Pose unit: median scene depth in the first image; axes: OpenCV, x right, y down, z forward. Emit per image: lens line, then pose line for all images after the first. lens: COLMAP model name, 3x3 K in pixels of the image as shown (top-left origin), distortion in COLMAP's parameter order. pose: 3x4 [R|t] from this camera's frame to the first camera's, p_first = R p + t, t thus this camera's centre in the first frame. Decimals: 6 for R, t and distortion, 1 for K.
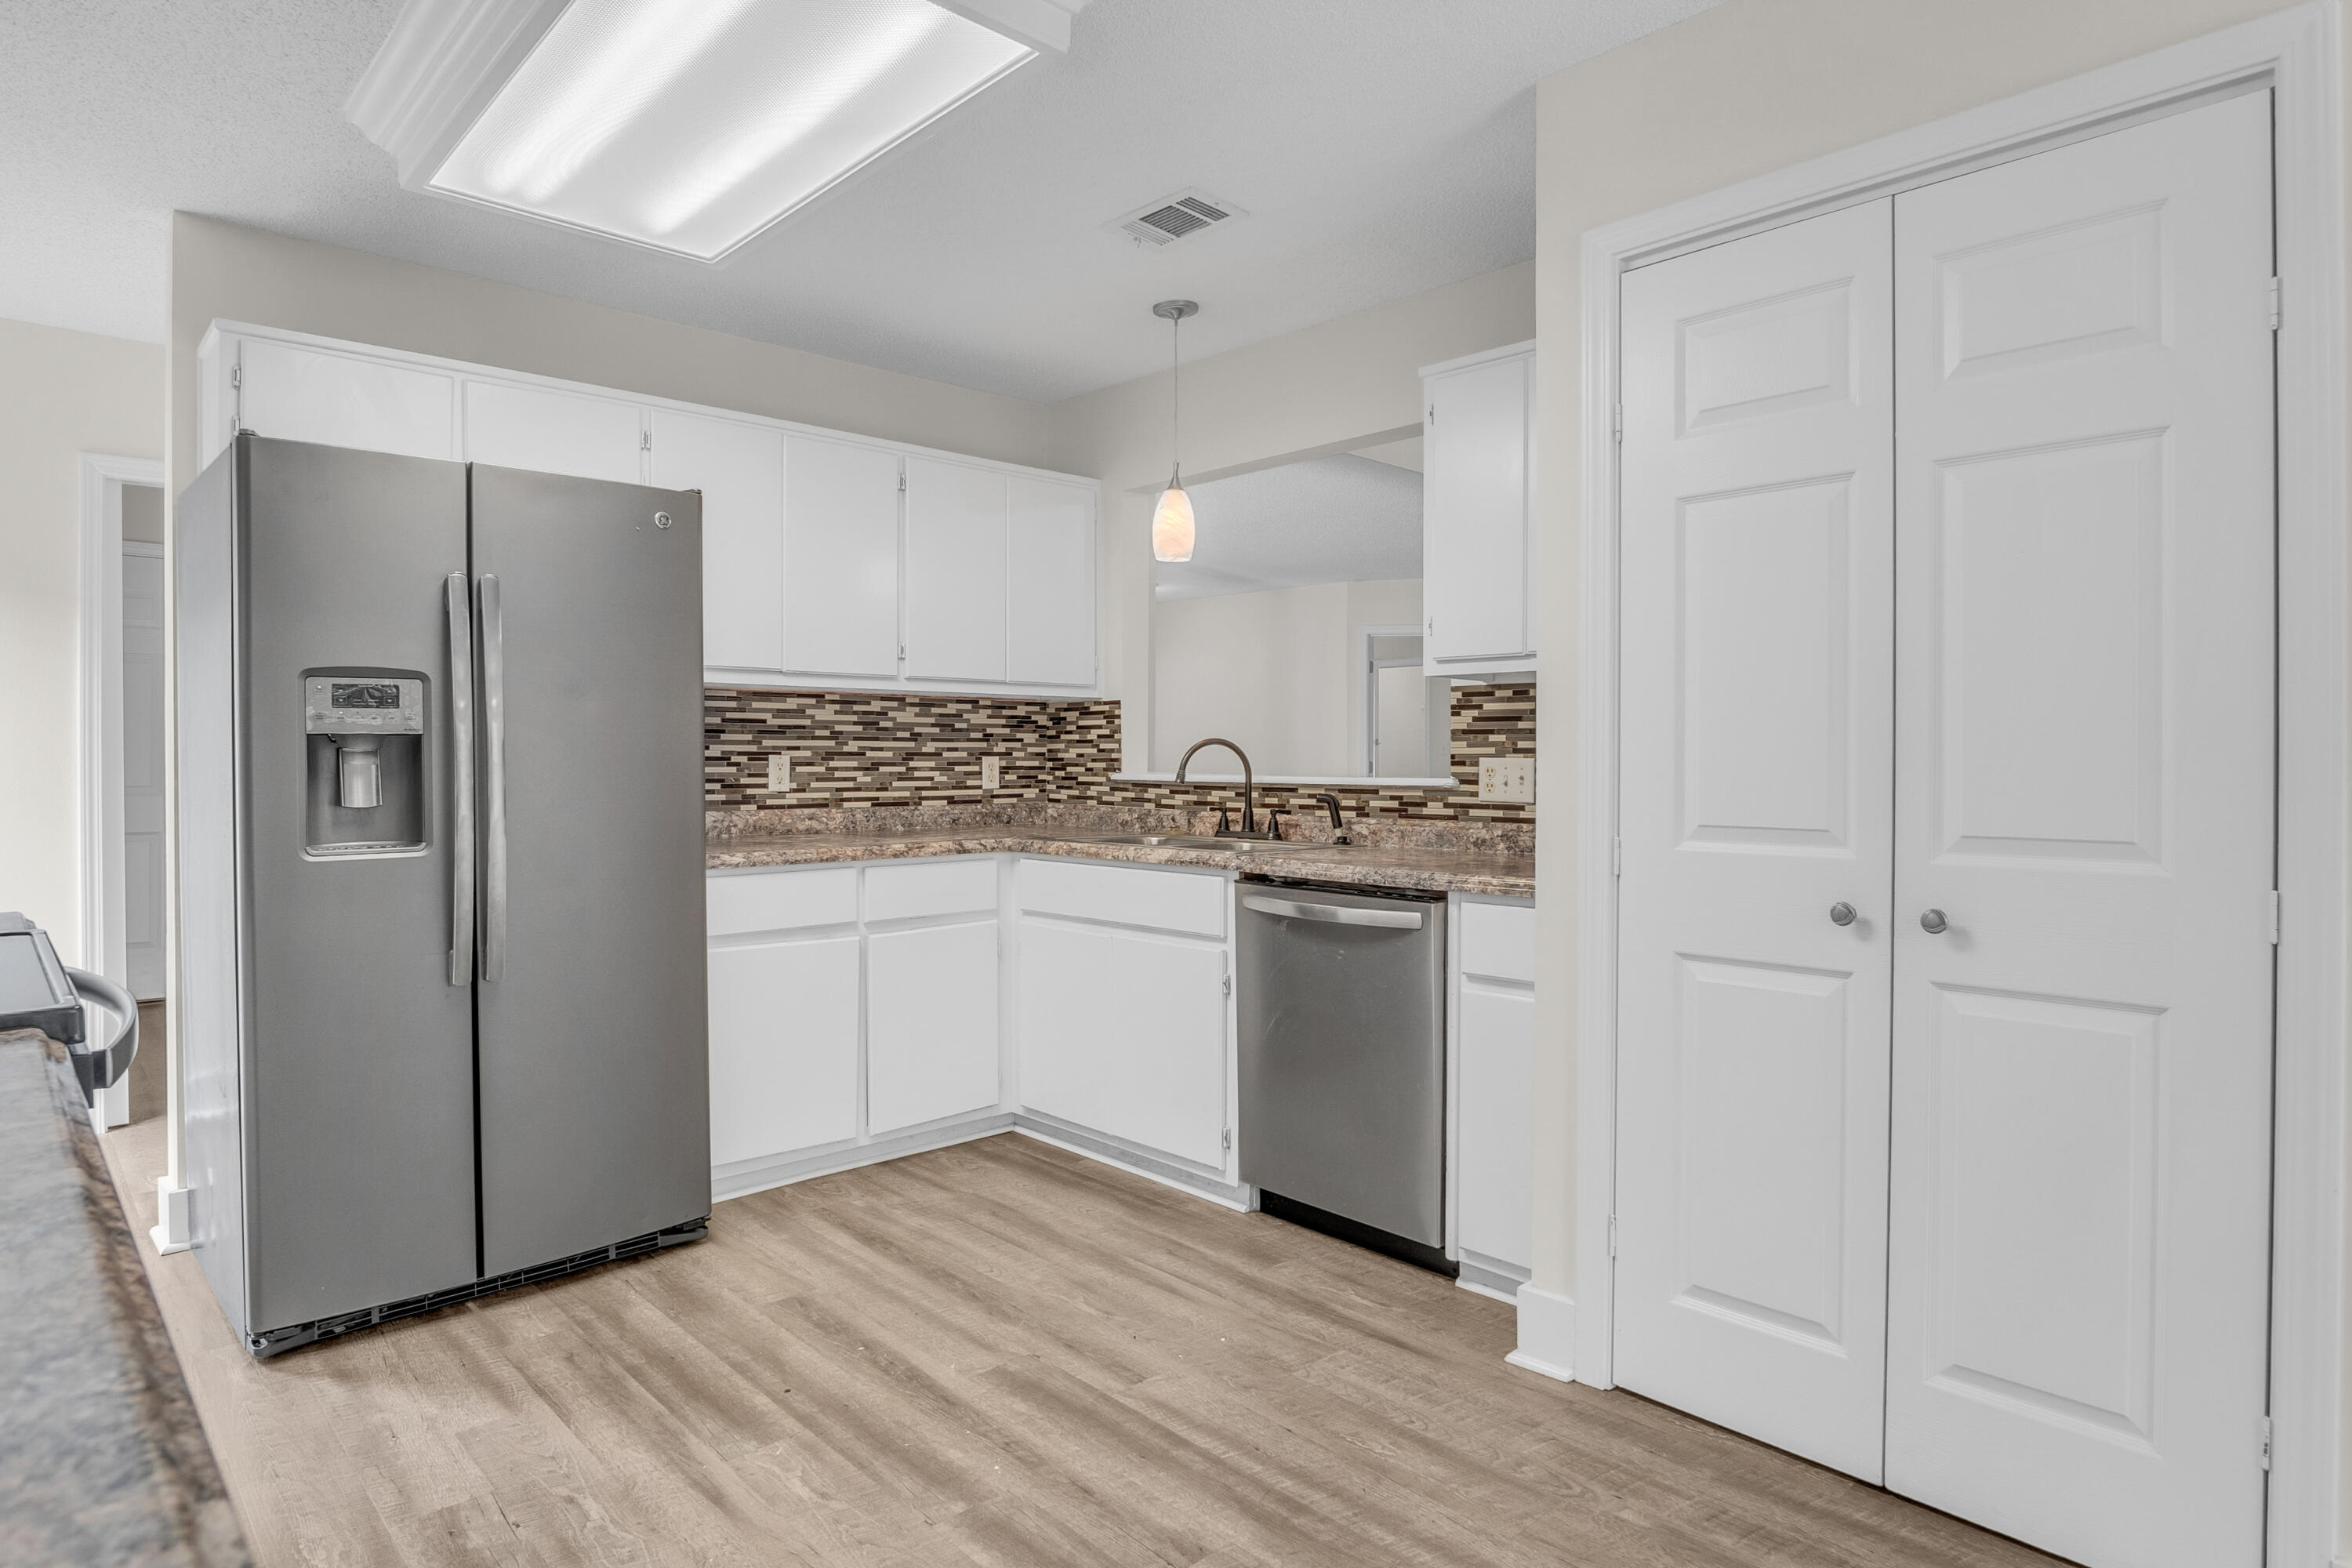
lens RADIAL K [[1285.6, 0, 1162.6], [0, 1285.6, 793.3], [0, 0, 1]] dist [-0.029816, 0.007327]
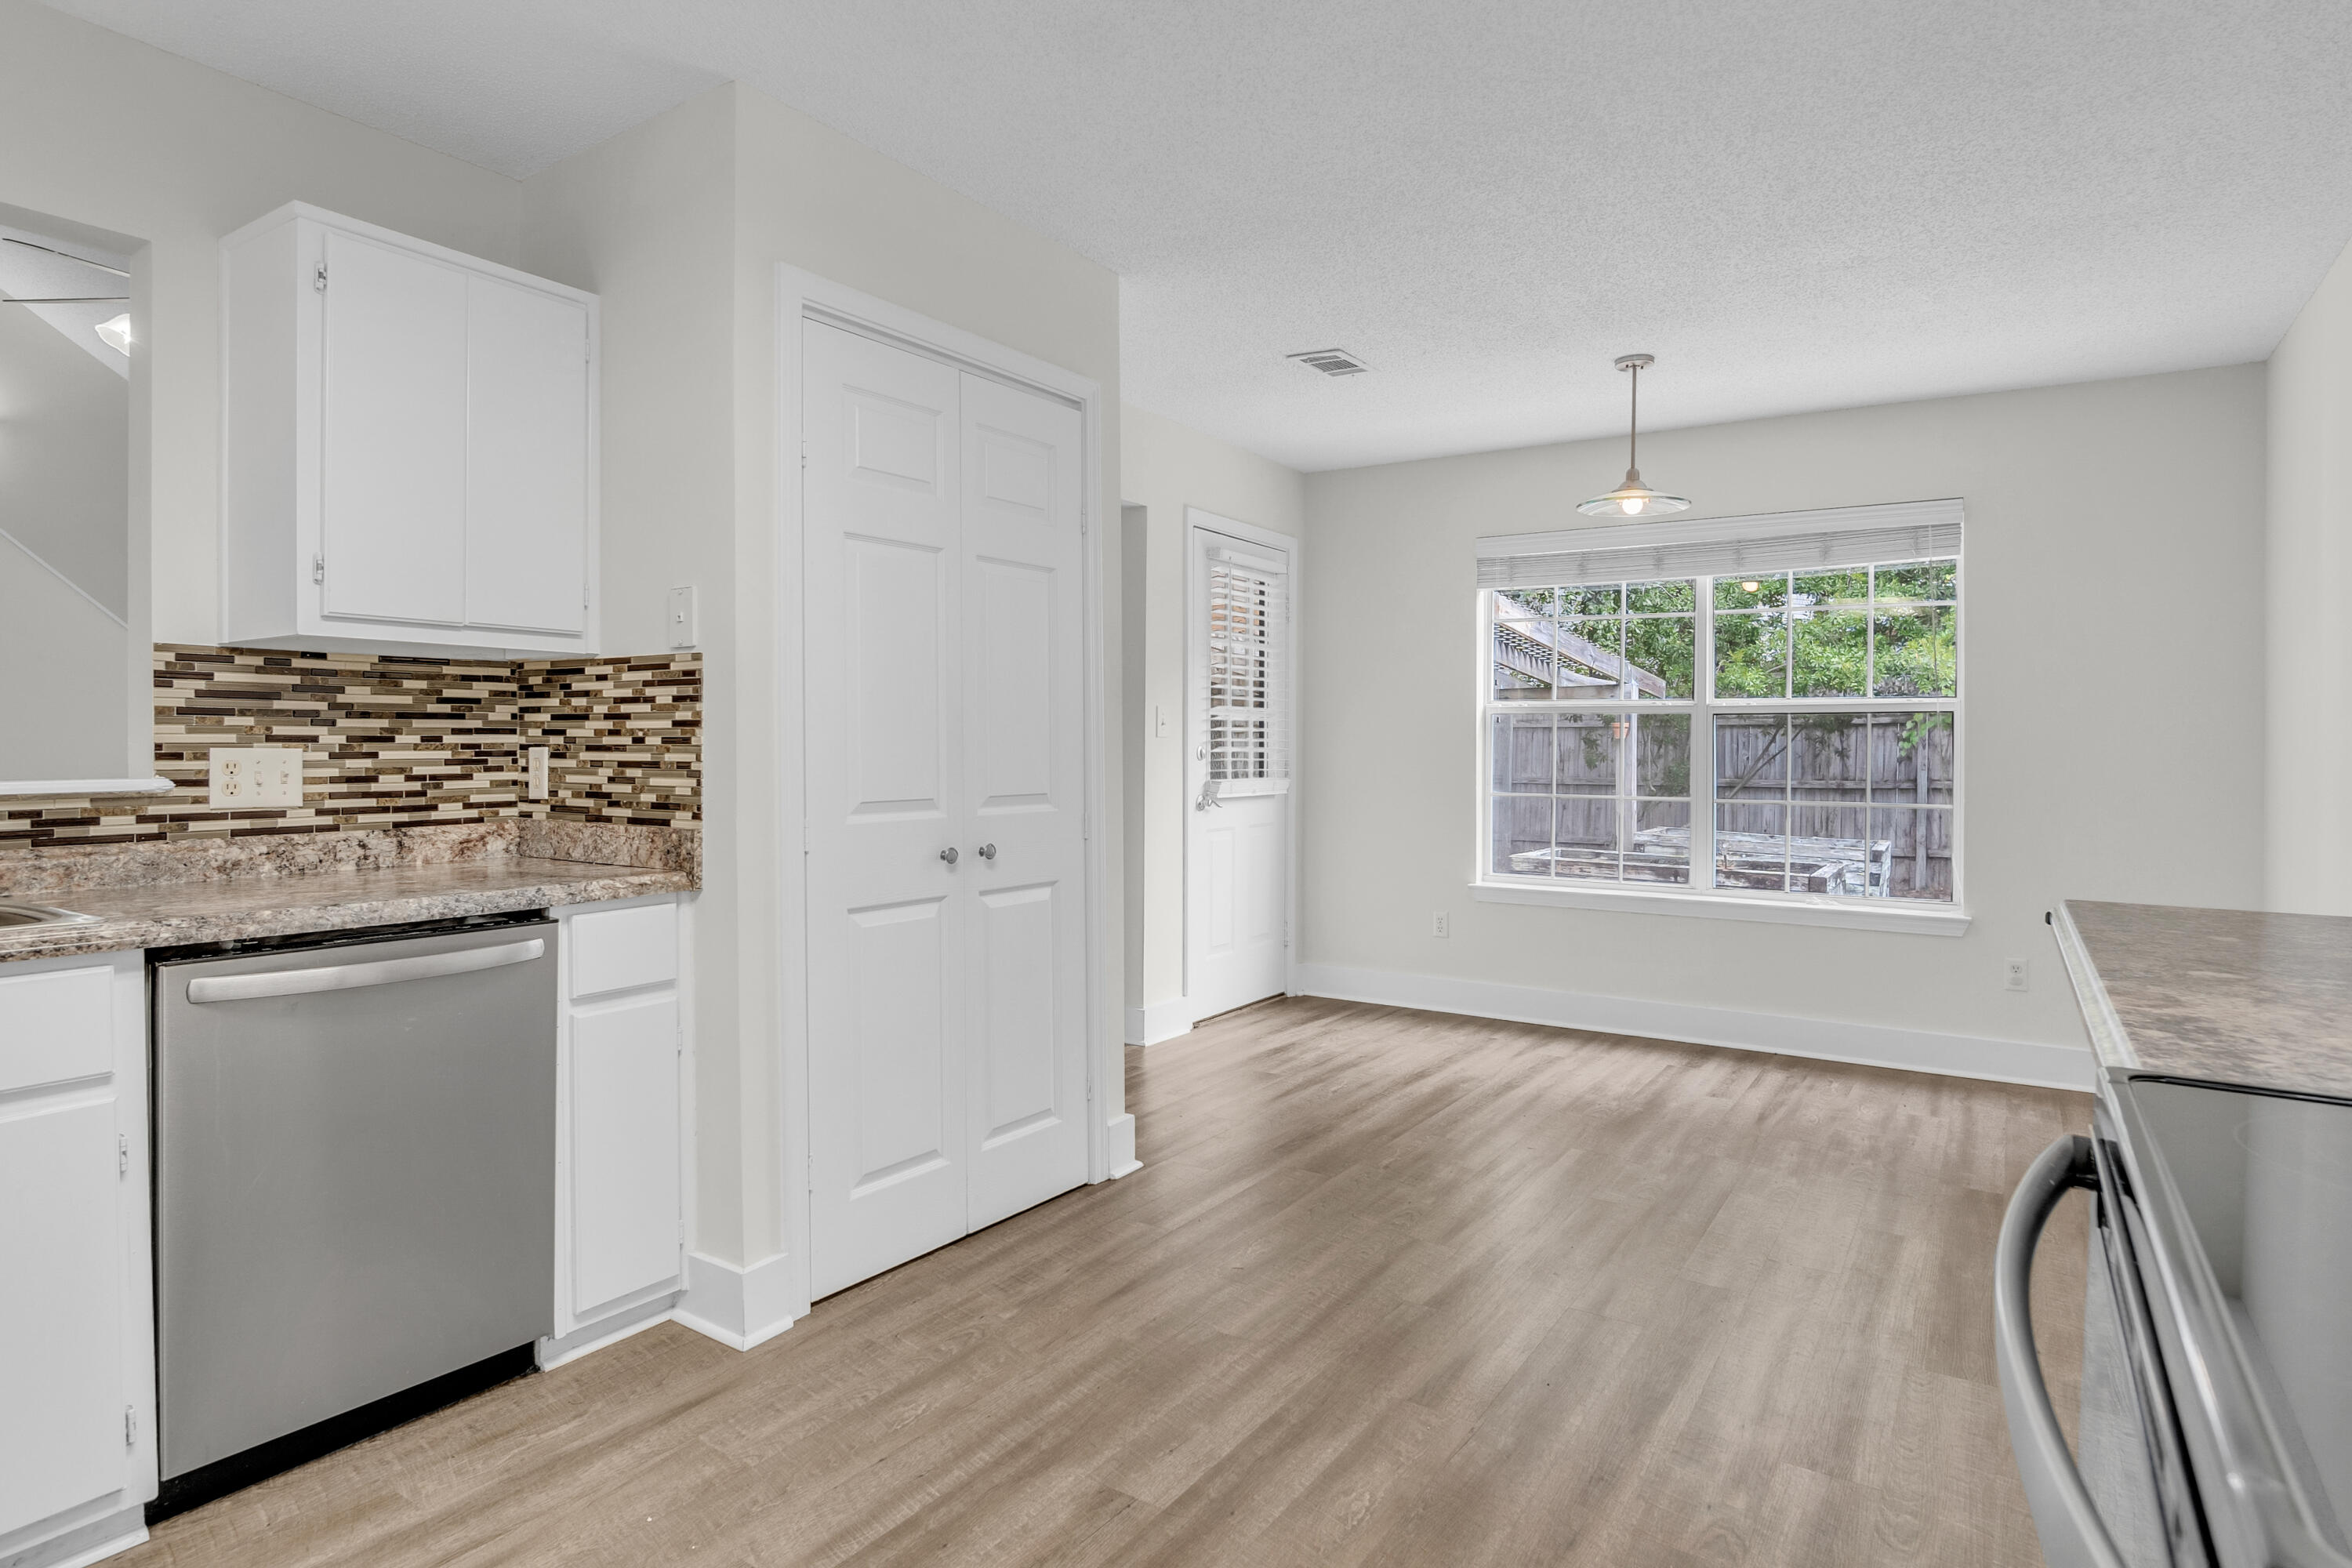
lens RADIAL K [[1285.6, 0, 1162.4], [0, 1285.6, 776.8], [0, 0, 1]] dist [-0.029816, 0.007327]
pose [[-0.217579, -0.029771, 0.975589, -0.559821], [0.024594, 0.999050, 0.035972, -0.024380], [-0.975733, 0.031821, -0.216640, 0.645449]]
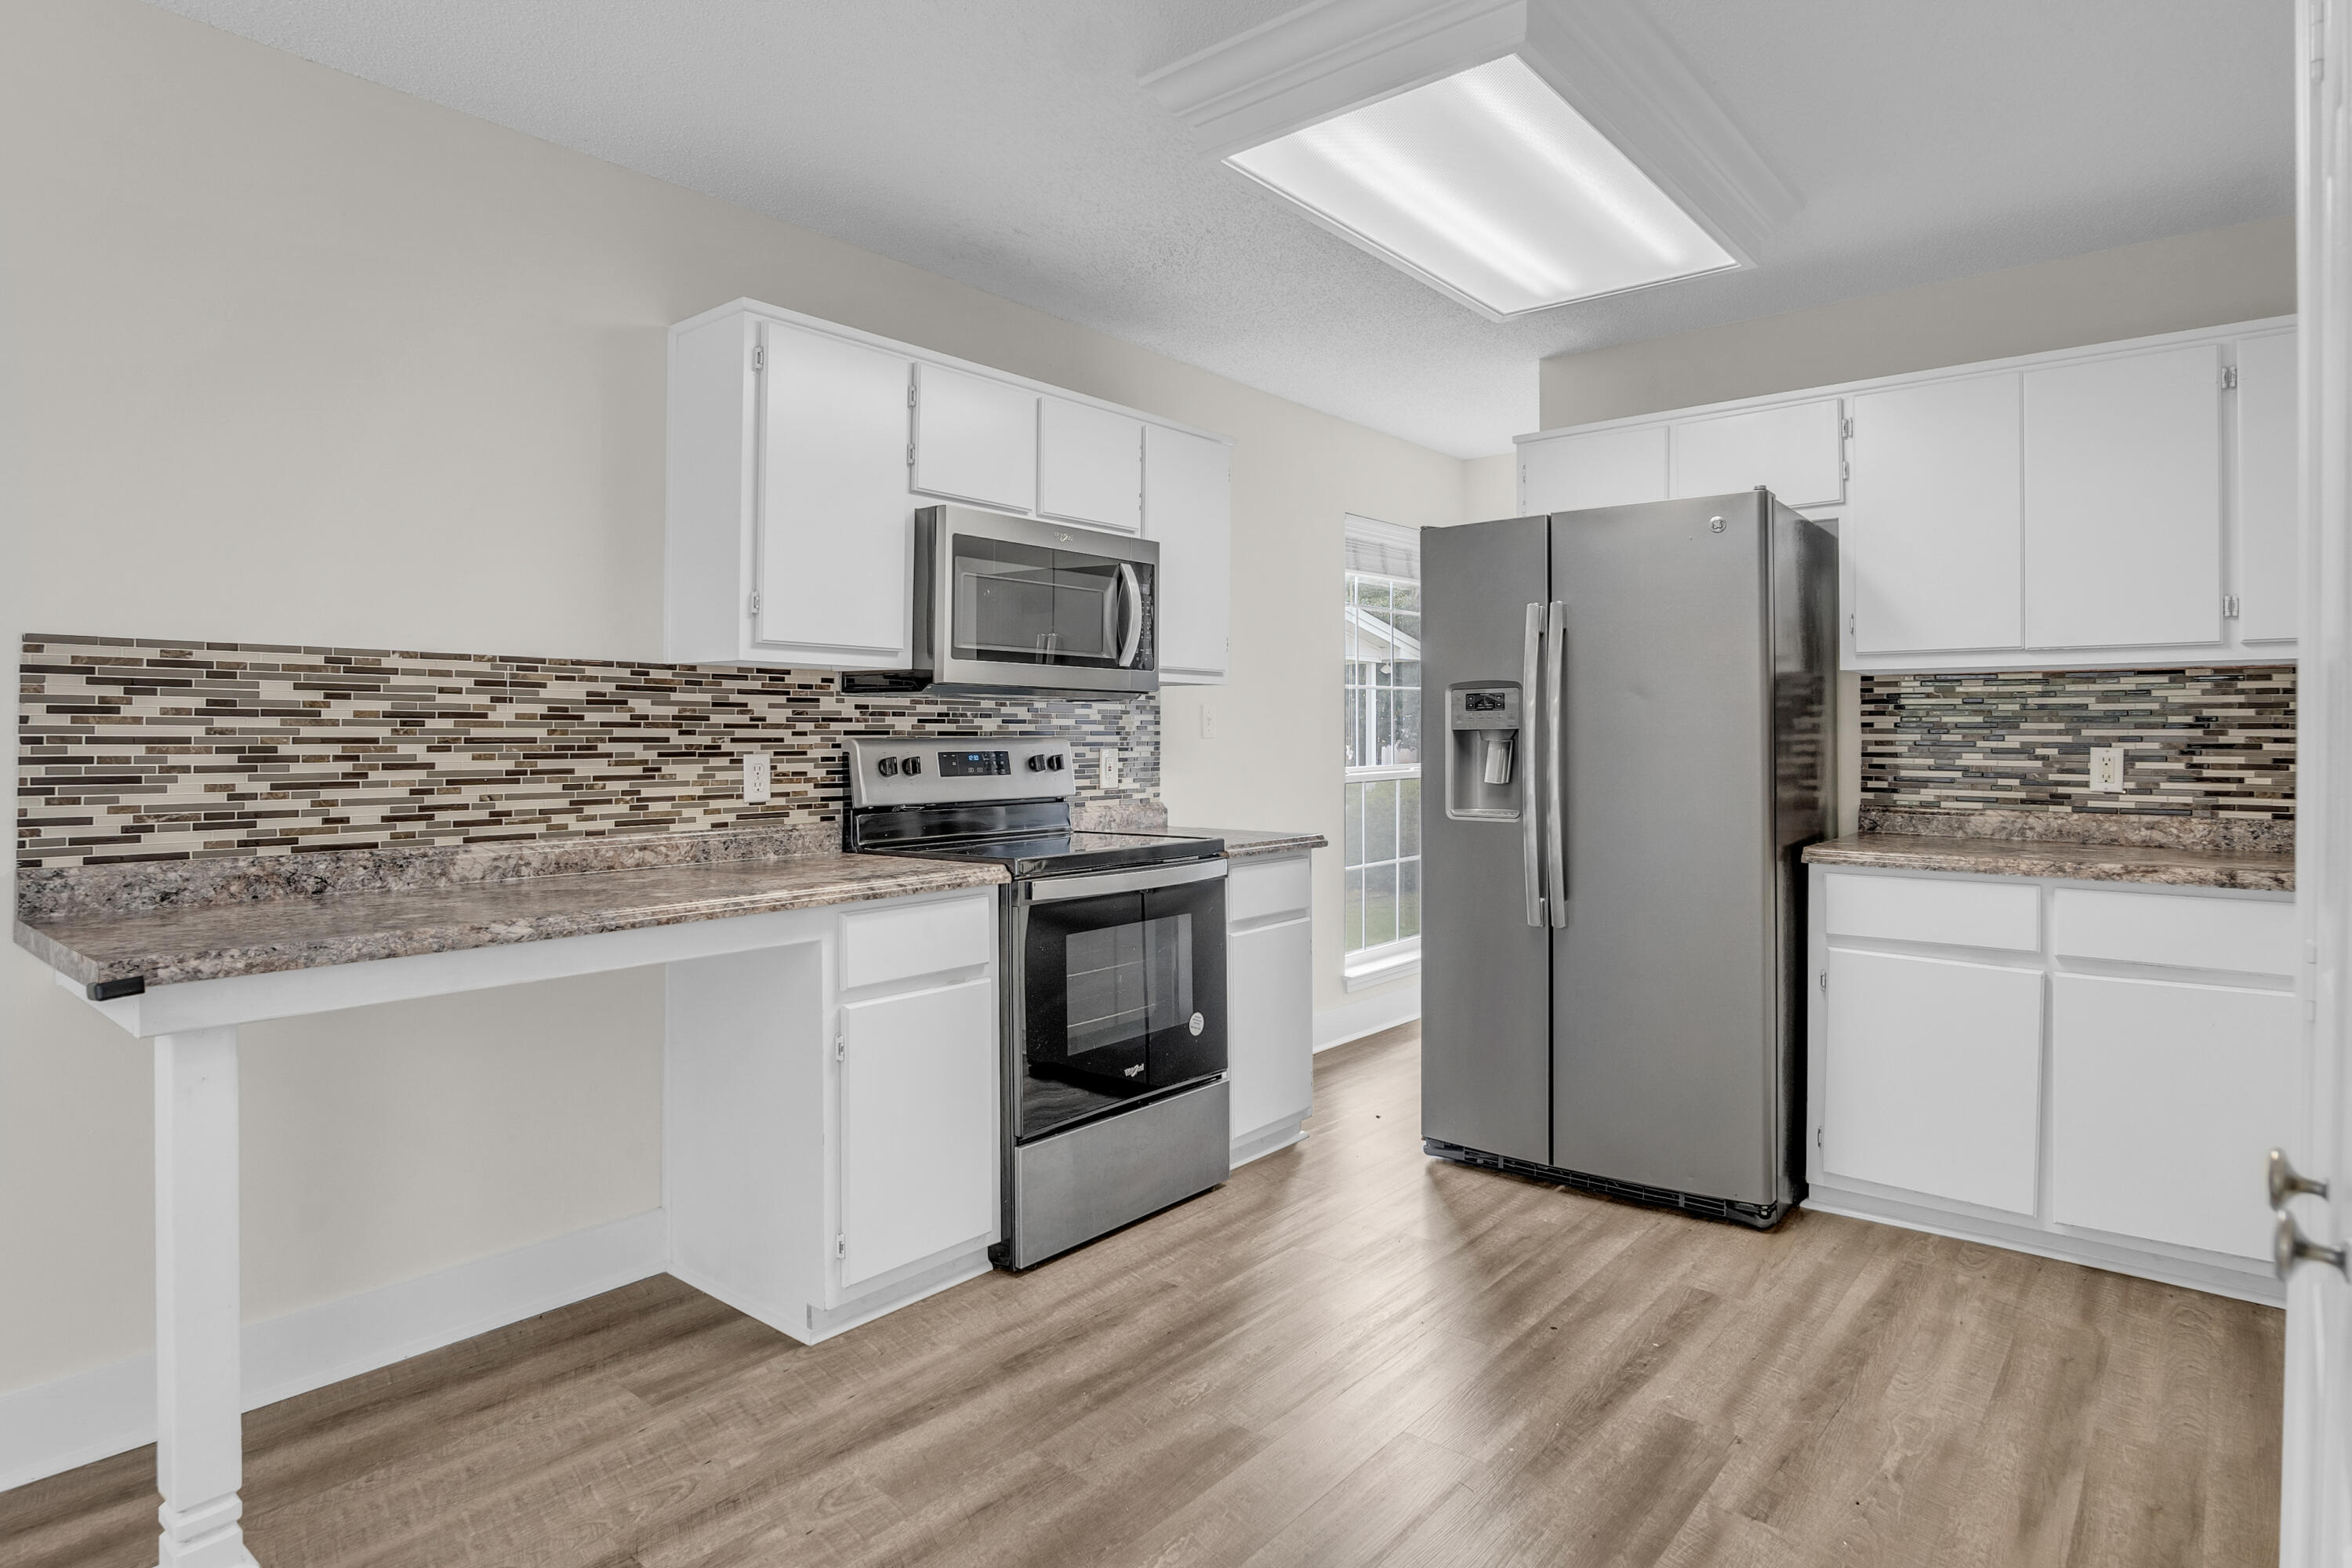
lens RADIAL K [[1285.6, 0, 1174.8], [0, 1285.6, 766.0], [0, 0, 1]] dist [-0.029816, 0.007327]
pose [[0.112625, 0.017902, -0.993476, 0.515352], [-0.033229, 0.999346, 0.014241, -0.011391], [0.993082, 0.031408, 0.113147, 0.373401]]
